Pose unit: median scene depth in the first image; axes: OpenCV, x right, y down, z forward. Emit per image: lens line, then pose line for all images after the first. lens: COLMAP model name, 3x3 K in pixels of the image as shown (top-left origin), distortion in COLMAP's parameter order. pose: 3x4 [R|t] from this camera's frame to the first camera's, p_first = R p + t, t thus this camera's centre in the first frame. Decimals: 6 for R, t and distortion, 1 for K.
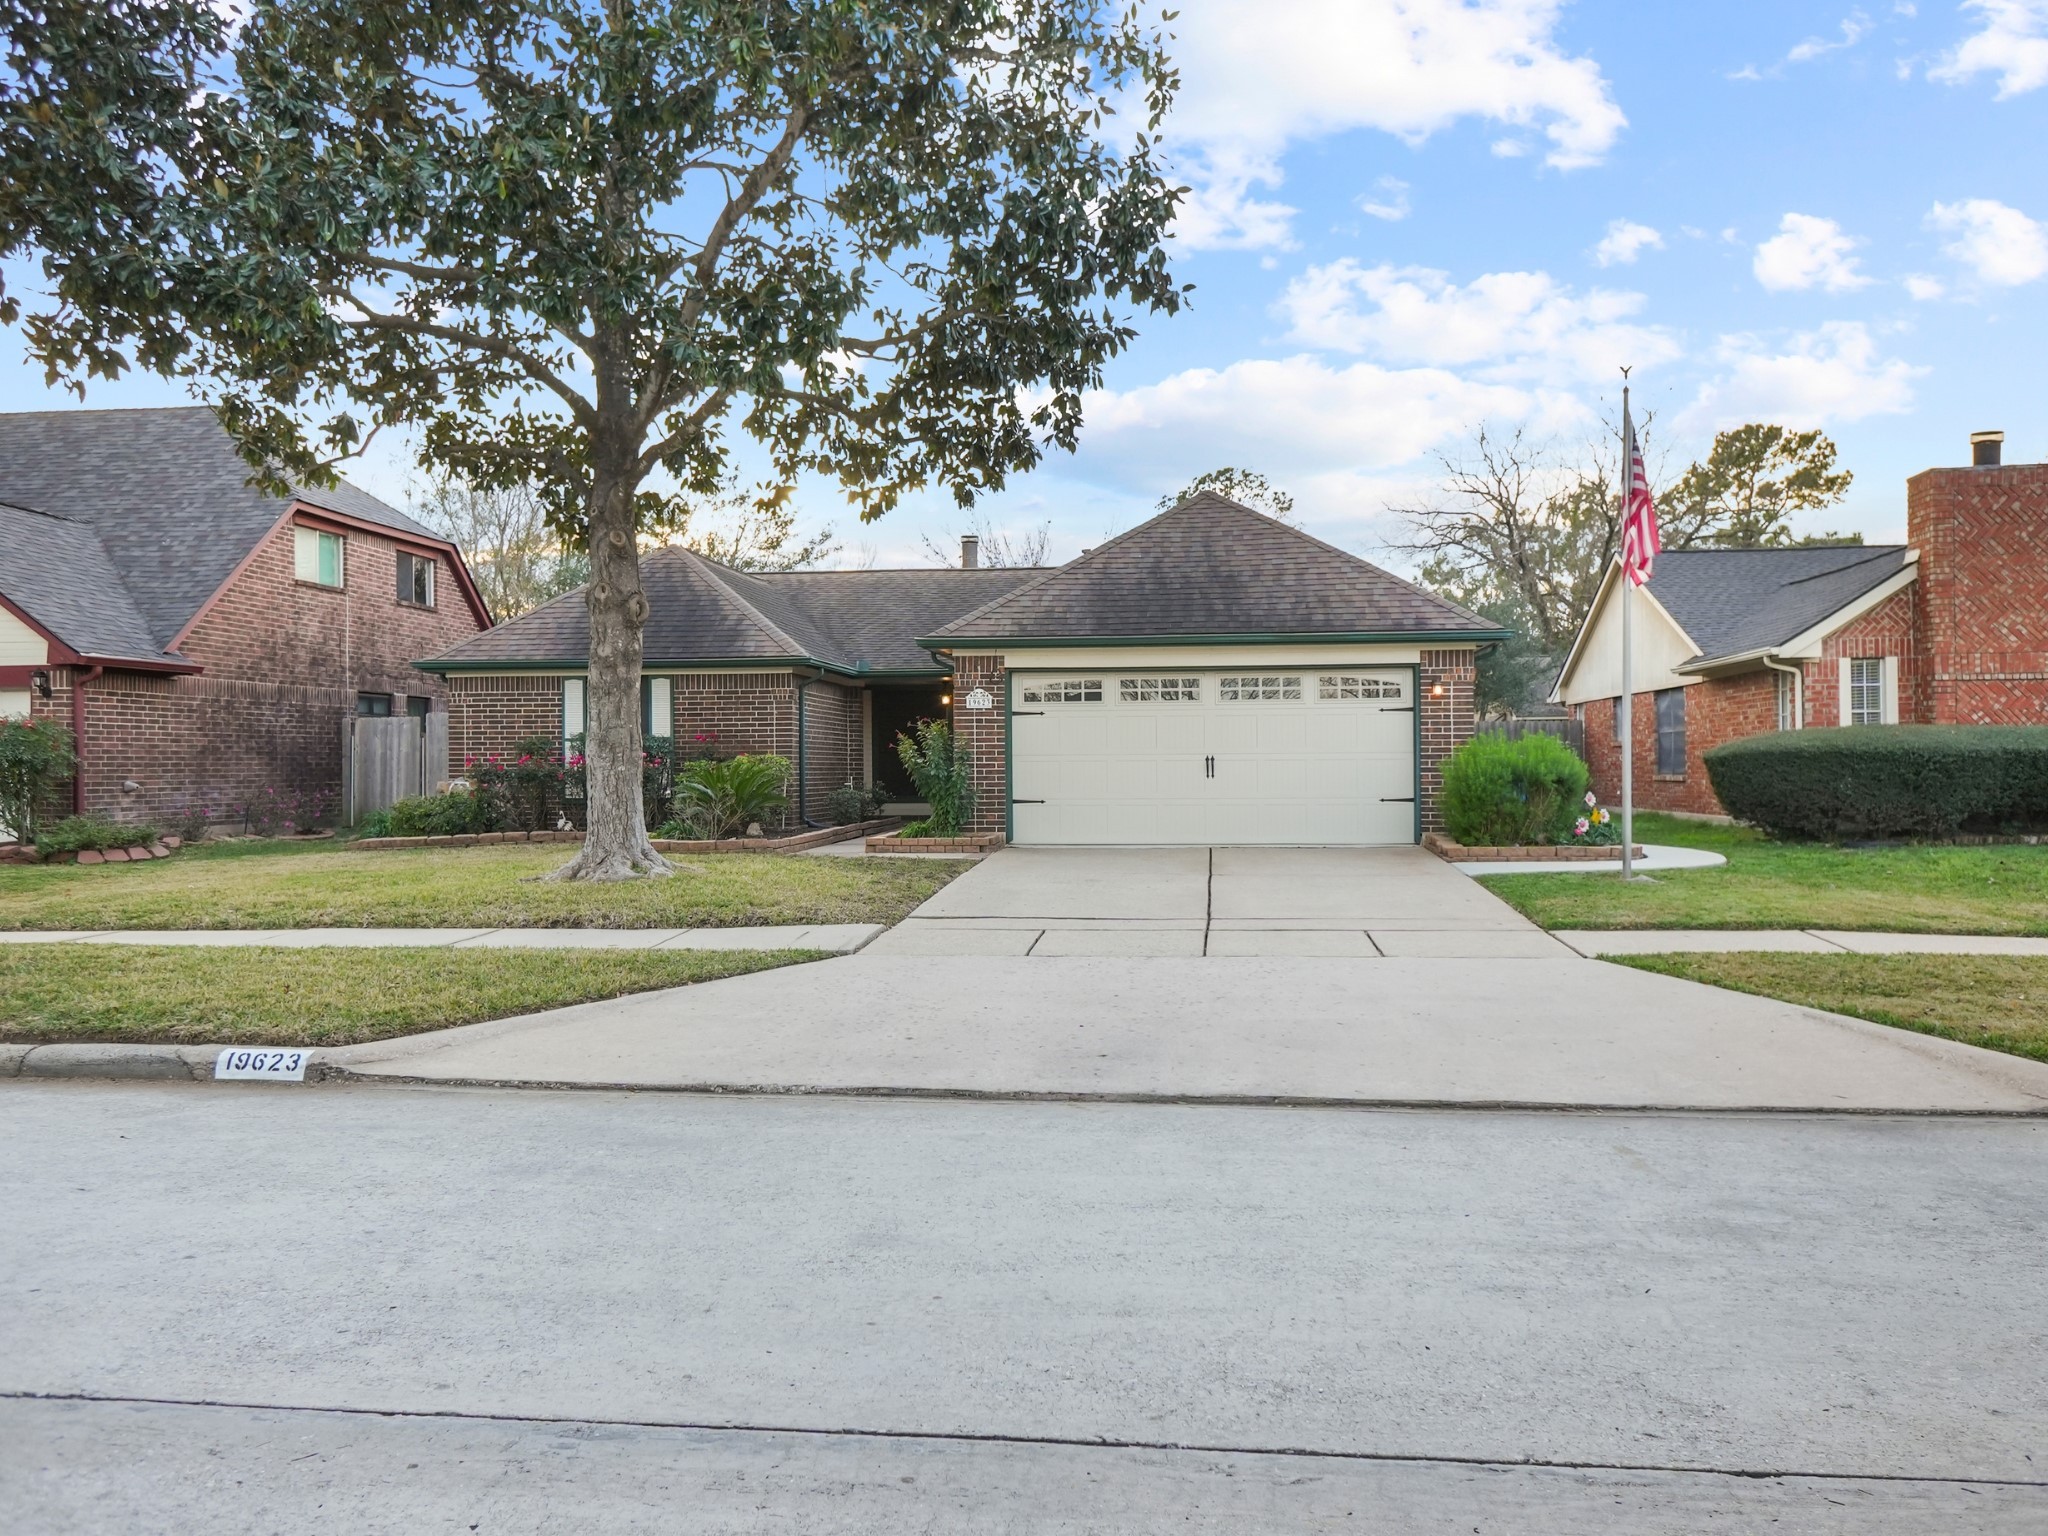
lens RADIAL K [[1569.4, 0, 1028.5], [0, 1569.4, 764.8], [0, 0, 1]] dist [-0.001671, -0.004633]
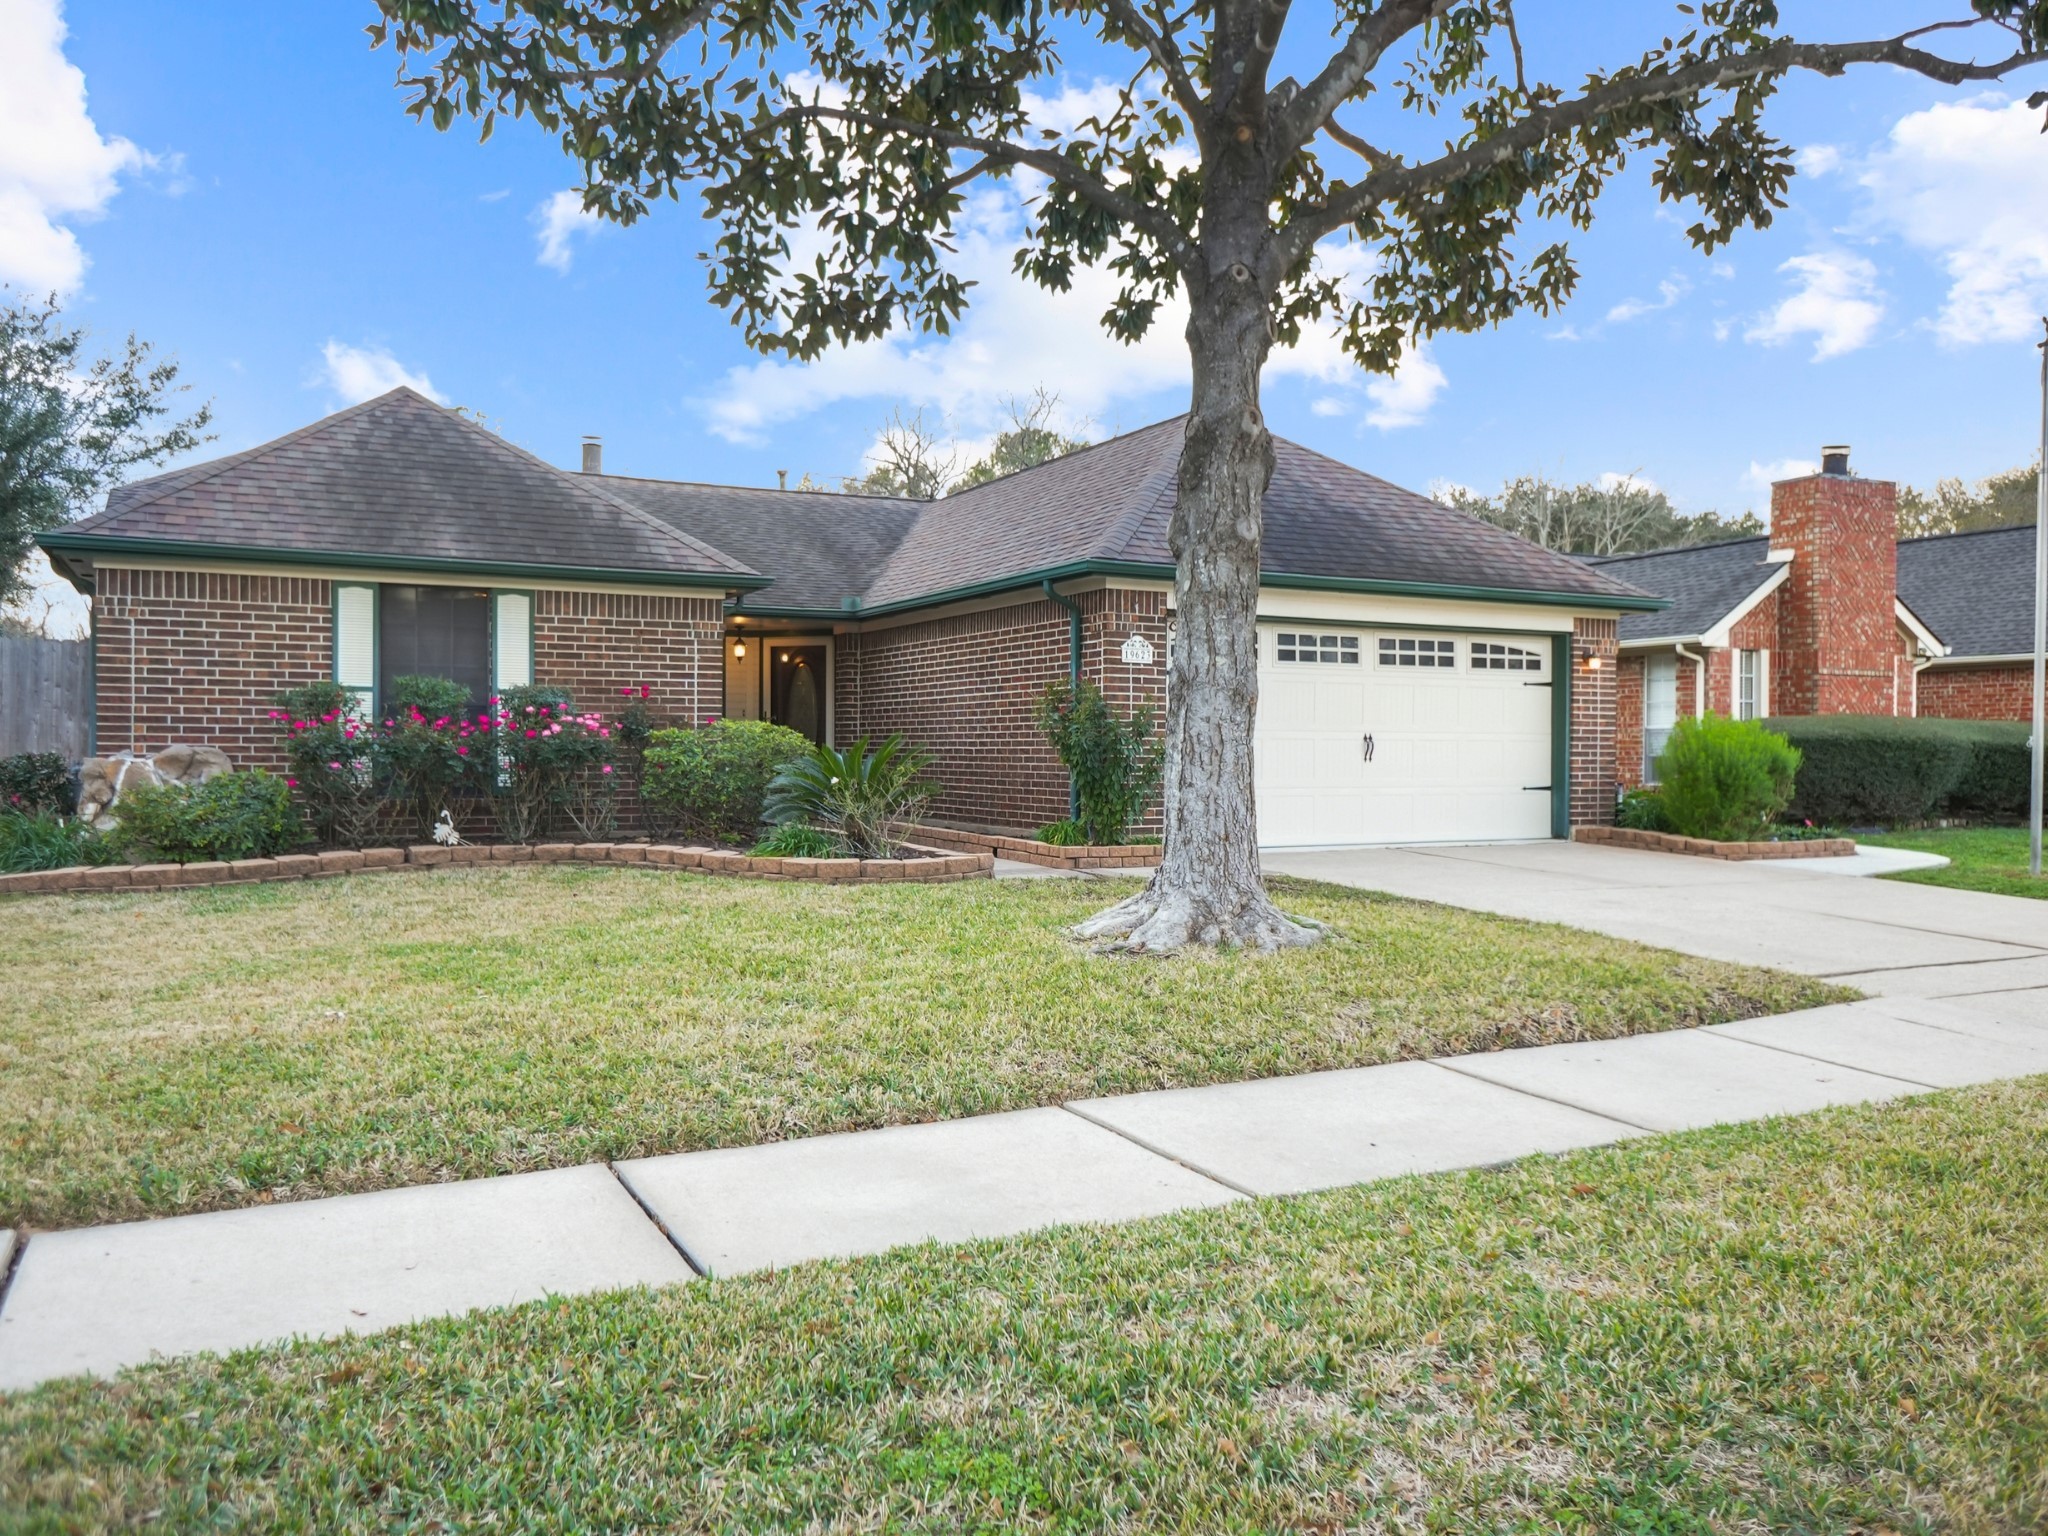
lens RADIAL K [[1569.4, 0, 1030.6], [0, 1569.4, 753.2], [0, 0, 1]] dist [-0.001671, -0.004633]
pose [[0.832672, 0.009019, 0.553694, -0.466569], [-0.011603, 0.999932, 0.001162, 0.005176], [-0.553646, -0.007392, 0.832720, 0.423390]]
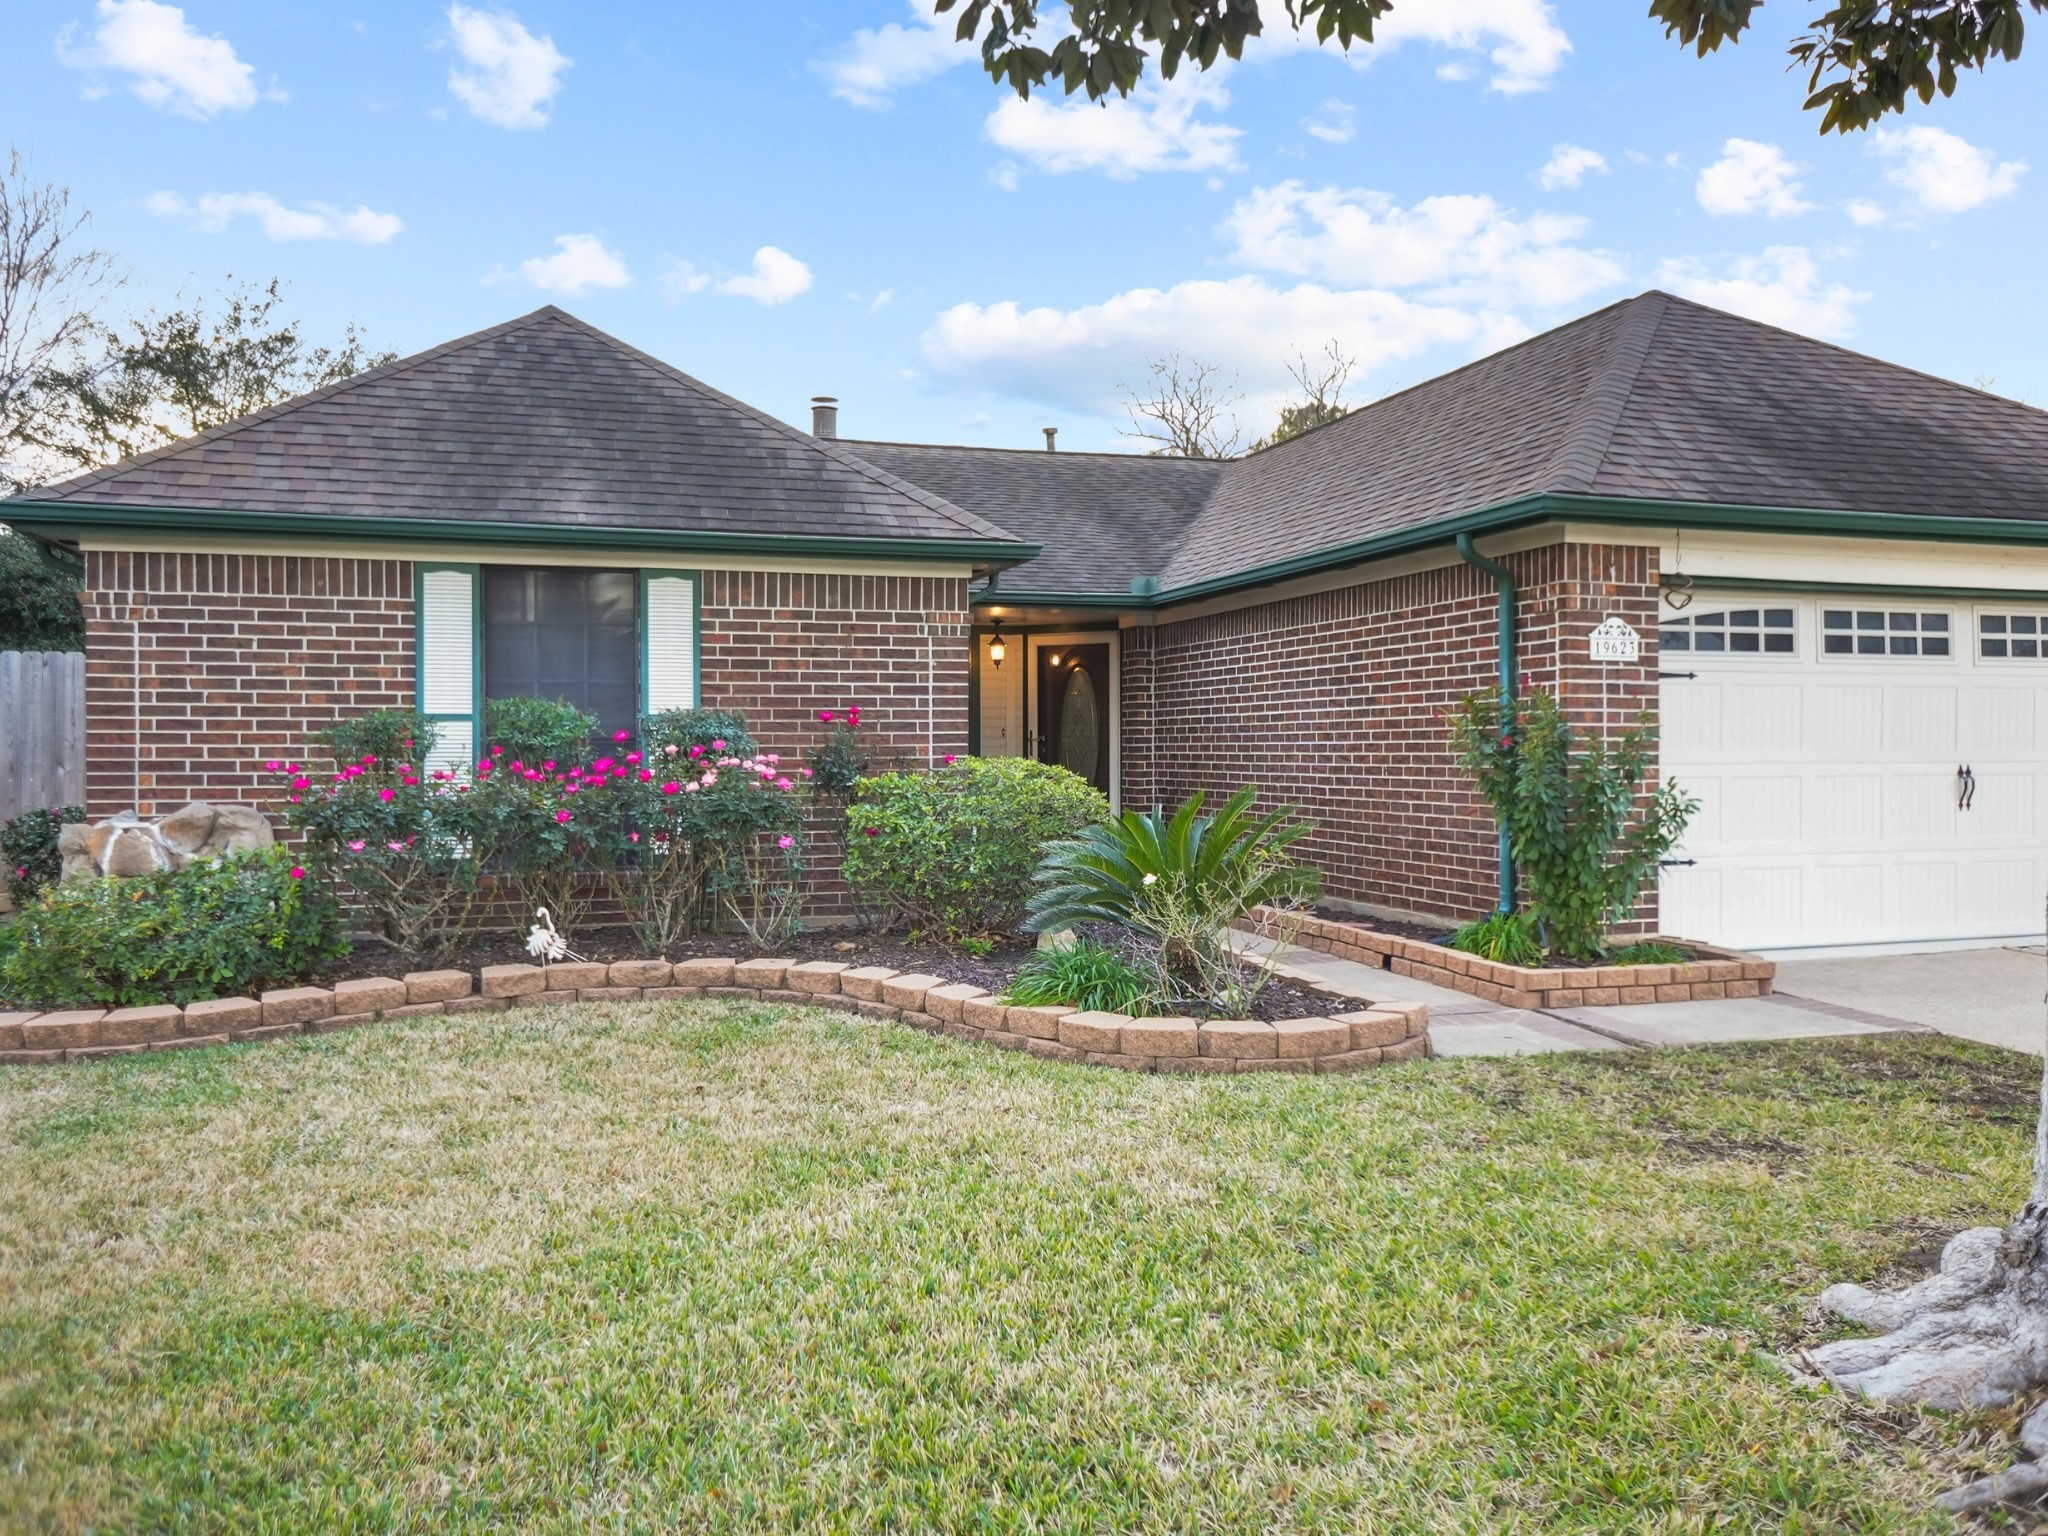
lens RADIAL K [[1569.4, 0, 1021.4], [0, 1569.4, 757.8], [0, 0, 1]] dist [-0.001671, -0.004633]
pose [[0.916477, 0.001109, 0.400086, -0.364930], [-0.004222, 0.999967, 0.006898, -0.010330], [-0.400065, -0.008011, 0.916452, 0.649085]]
